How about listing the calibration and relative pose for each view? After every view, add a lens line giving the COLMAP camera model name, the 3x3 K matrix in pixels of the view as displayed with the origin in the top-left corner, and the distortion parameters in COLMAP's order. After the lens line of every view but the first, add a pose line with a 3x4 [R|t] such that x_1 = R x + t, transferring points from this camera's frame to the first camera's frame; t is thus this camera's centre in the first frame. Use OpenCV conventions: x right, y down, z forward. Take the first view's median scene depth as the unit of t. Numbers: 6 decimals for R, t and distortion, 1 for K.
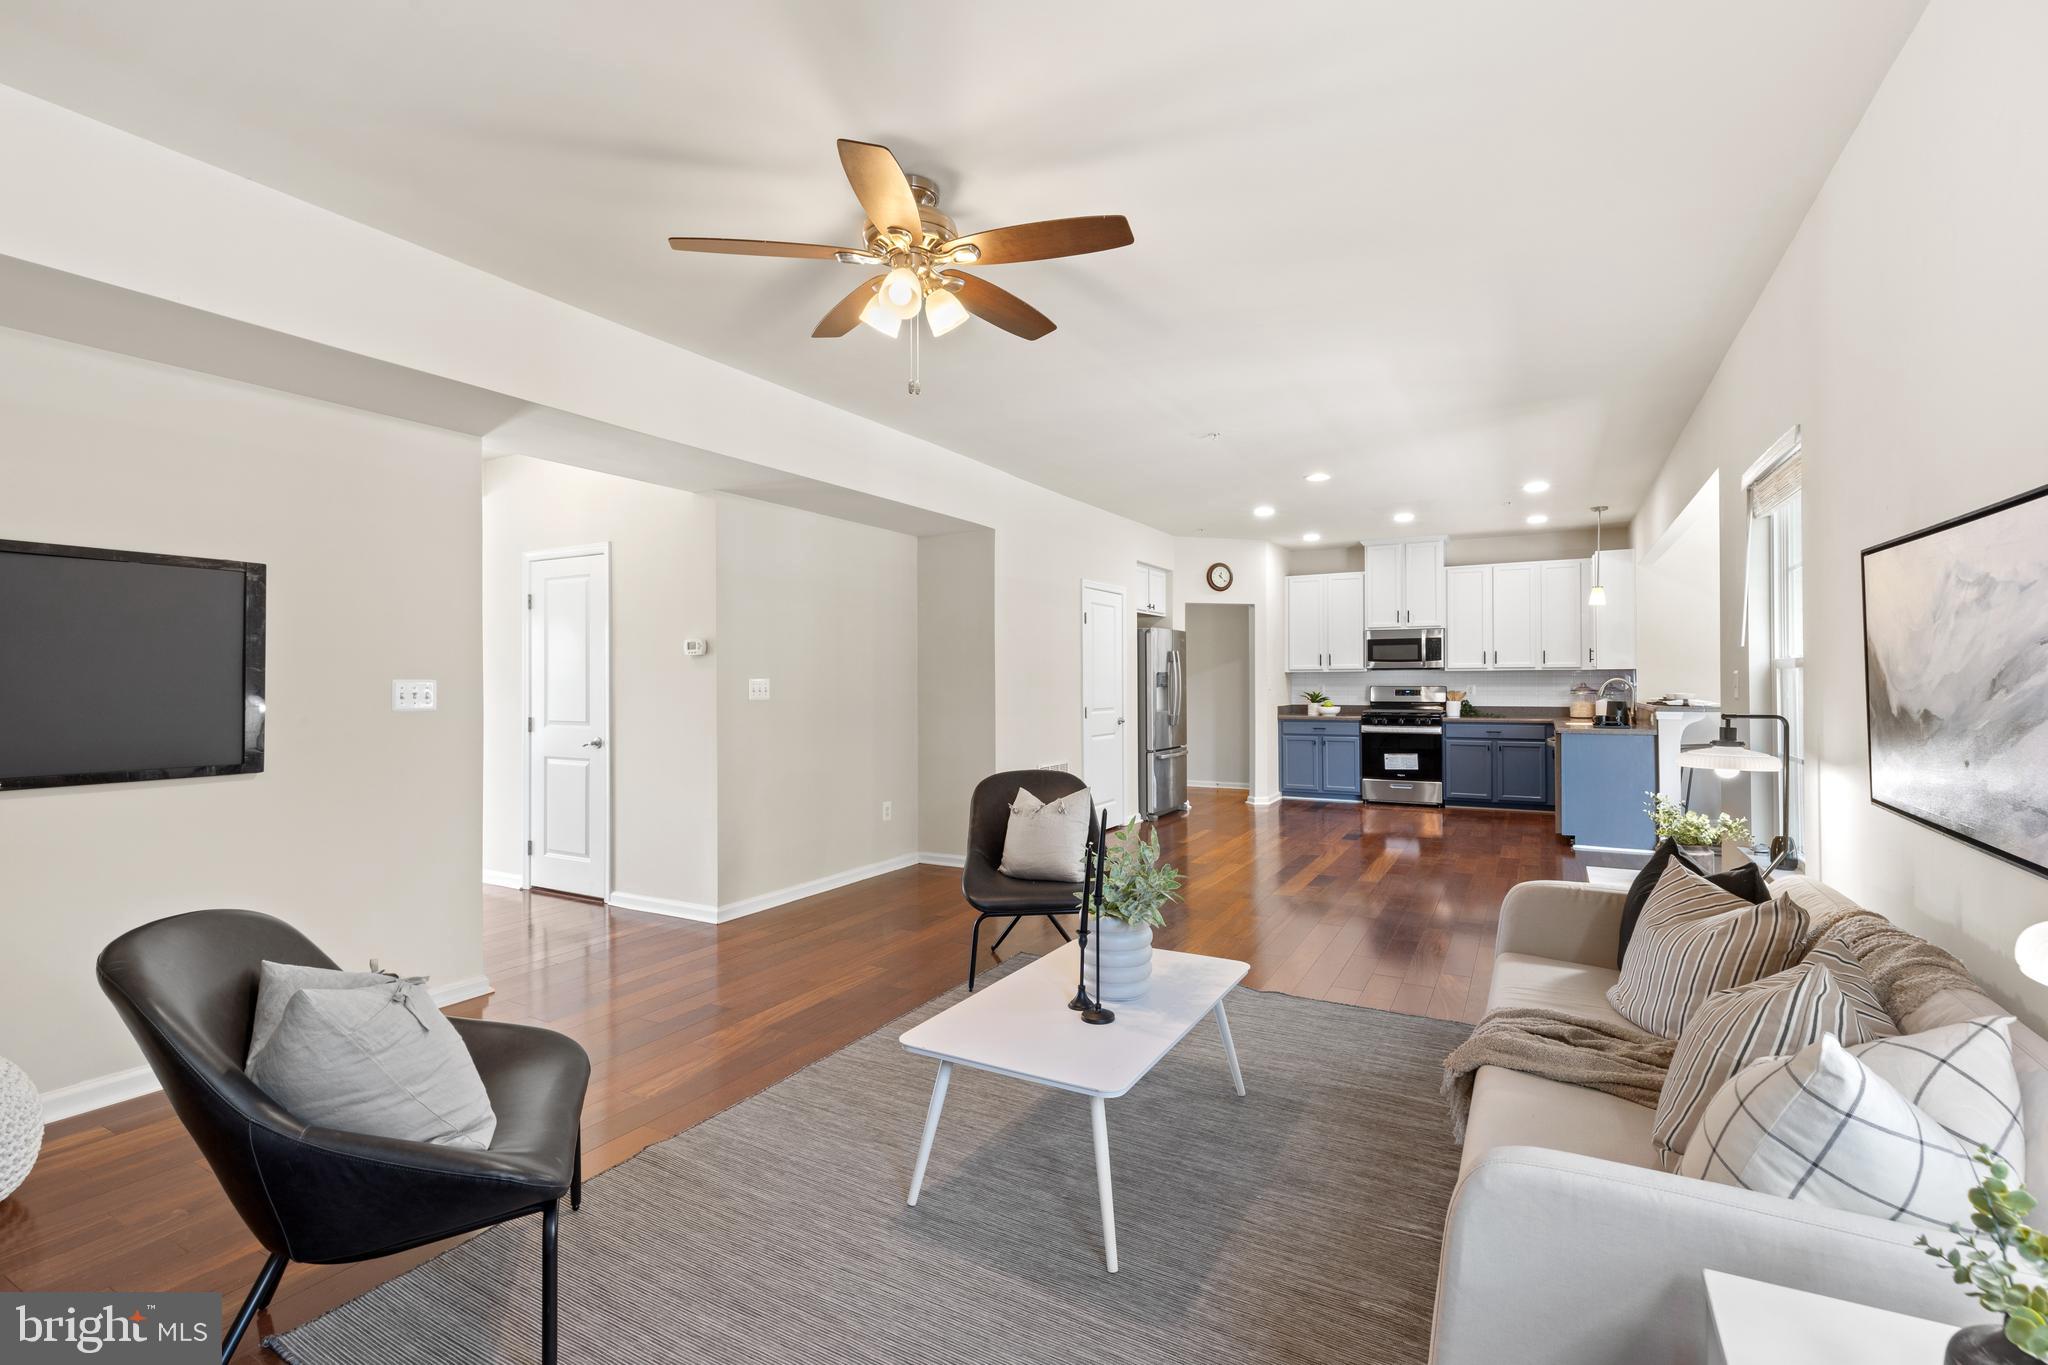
lens RADIAL K [[918.4, 0, 1033.3], [0, 918.4, 676.7], [0, 0, 1]] dist [0.007189, -0.001855]
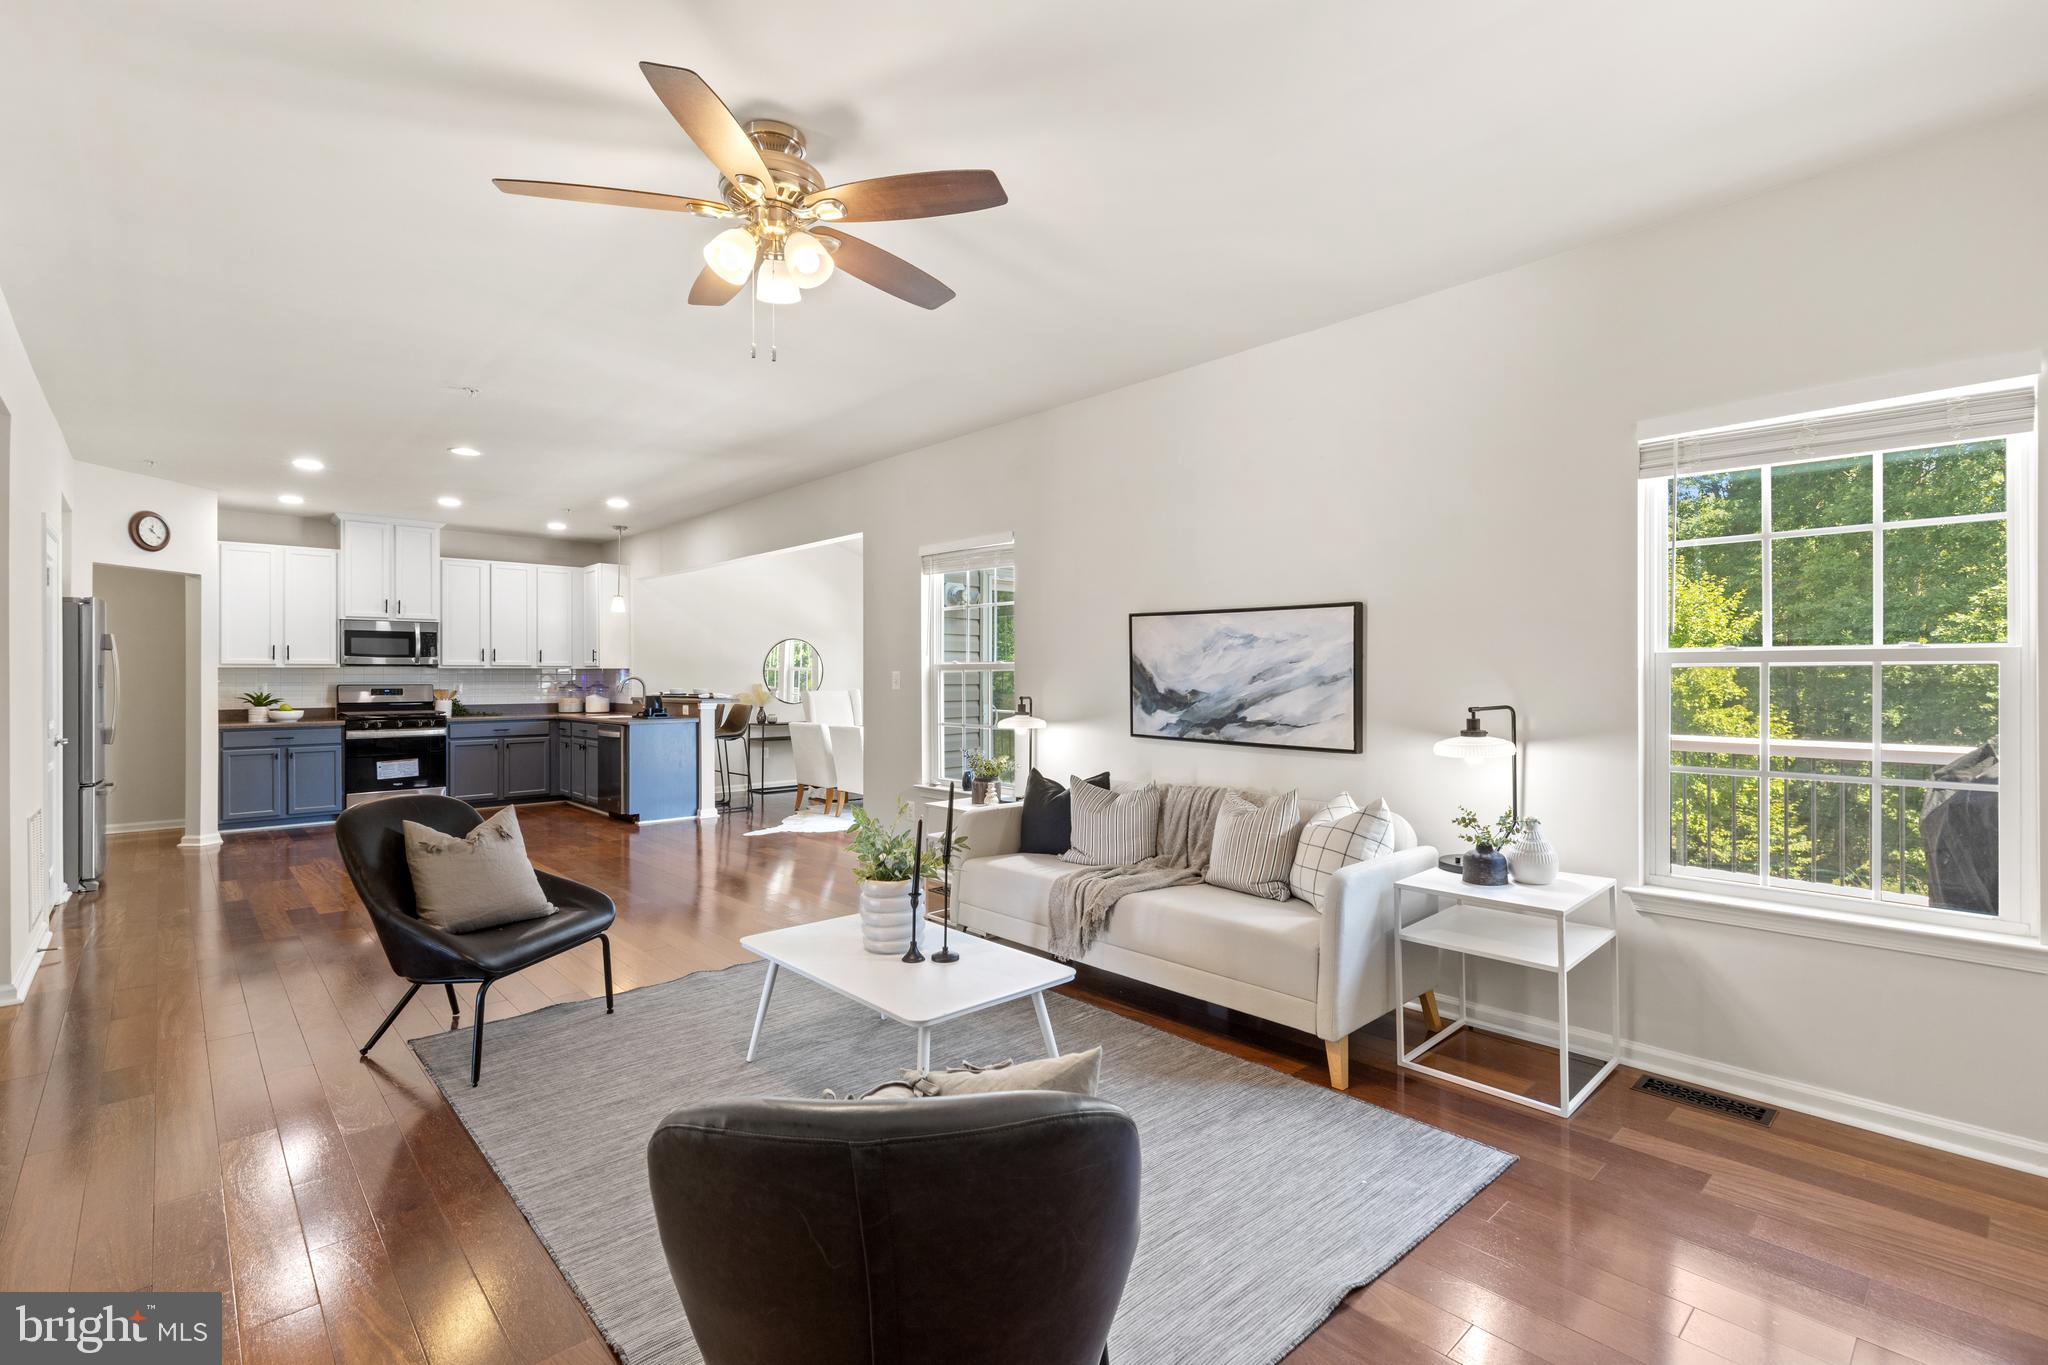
lens RADIAL K [[918.4, 0, 1026.6], [0, 918.4, 673.5], [0, 0, 1]] dist [0.007189, -0.001855]
pose [[0.306333, 0.006800, 0.951900, -0.264740], [-0.004106, 0.999975, -0.005822, 0.002317], [-0.951915, -0.002125, 0.306354, 0.139459]]
